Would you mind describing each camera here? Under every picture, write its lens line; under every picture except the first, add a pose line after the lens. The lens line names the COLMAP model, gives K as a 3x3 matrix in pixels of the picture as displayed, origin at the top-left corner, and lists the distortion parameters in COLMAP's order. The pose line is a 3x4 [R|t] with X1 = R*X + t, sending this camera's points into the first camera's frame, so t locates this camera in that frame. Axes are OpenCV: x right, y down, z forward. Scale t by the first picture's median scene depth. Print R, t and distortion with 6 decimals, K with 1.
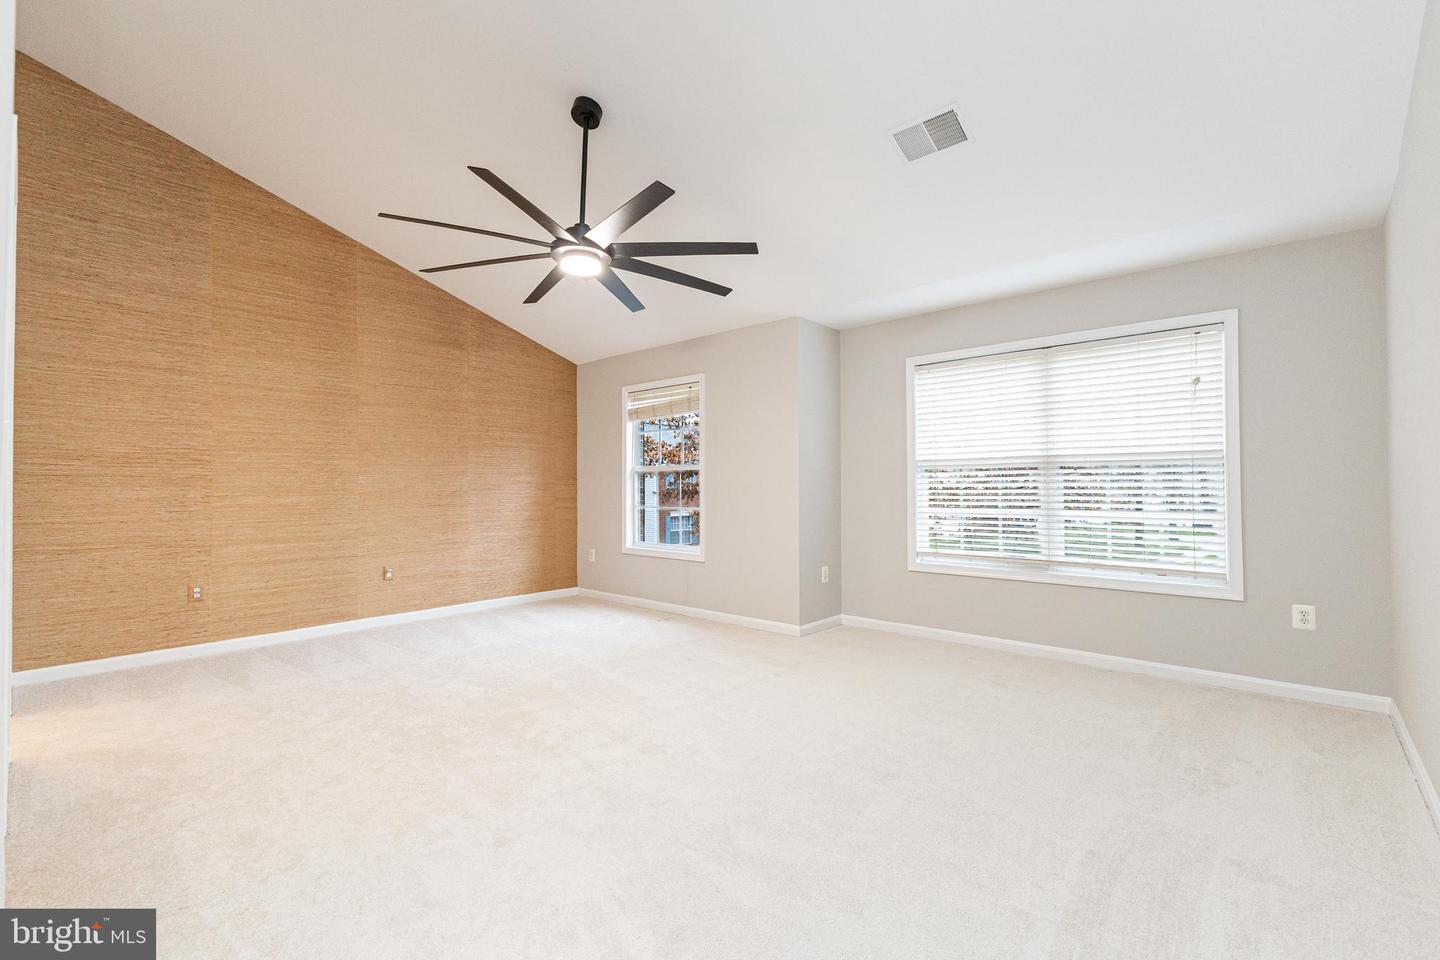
lens RADIAL K [[633.8, 0, 723.5], [0, 633.8, 481.9], [0, 0, 1]] dist [-0.000566, -0.000254]
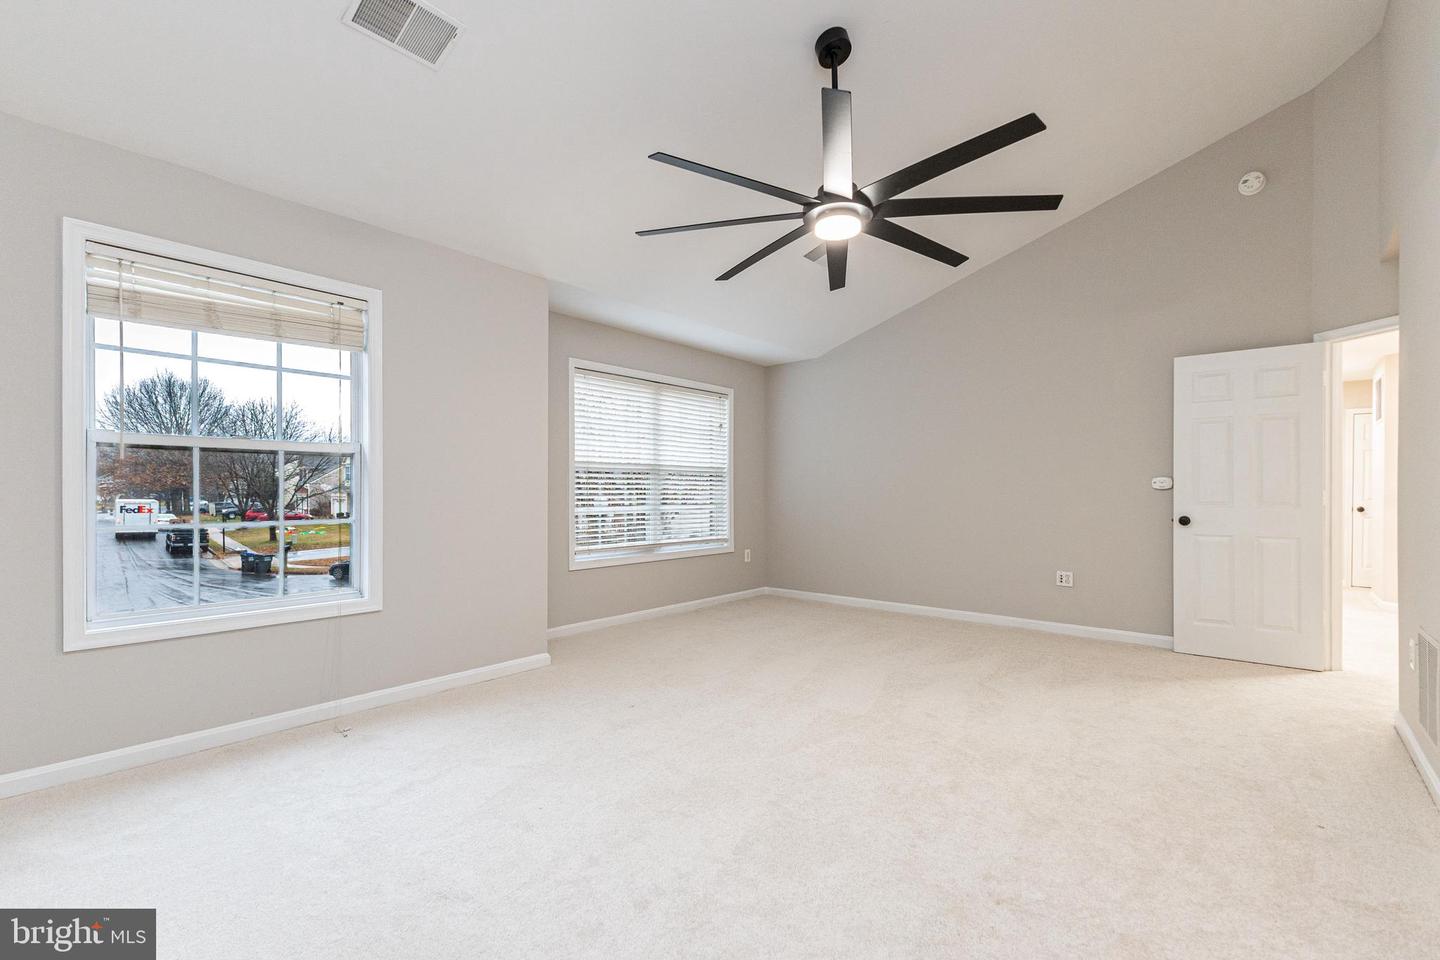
lens RADIAL K [[637.0, 0, 727.2], [0, 637.0, 490.1], [0, 0, 1]] dist [0.003772, 0.000181]
pose [[-0.046689, 0.003398, 0.998904, -0.682168], [-0.010459, 0.999938, -0.003891, 0.013067], [-0.998855, -0.010629, -0.046651, 0.758524]]
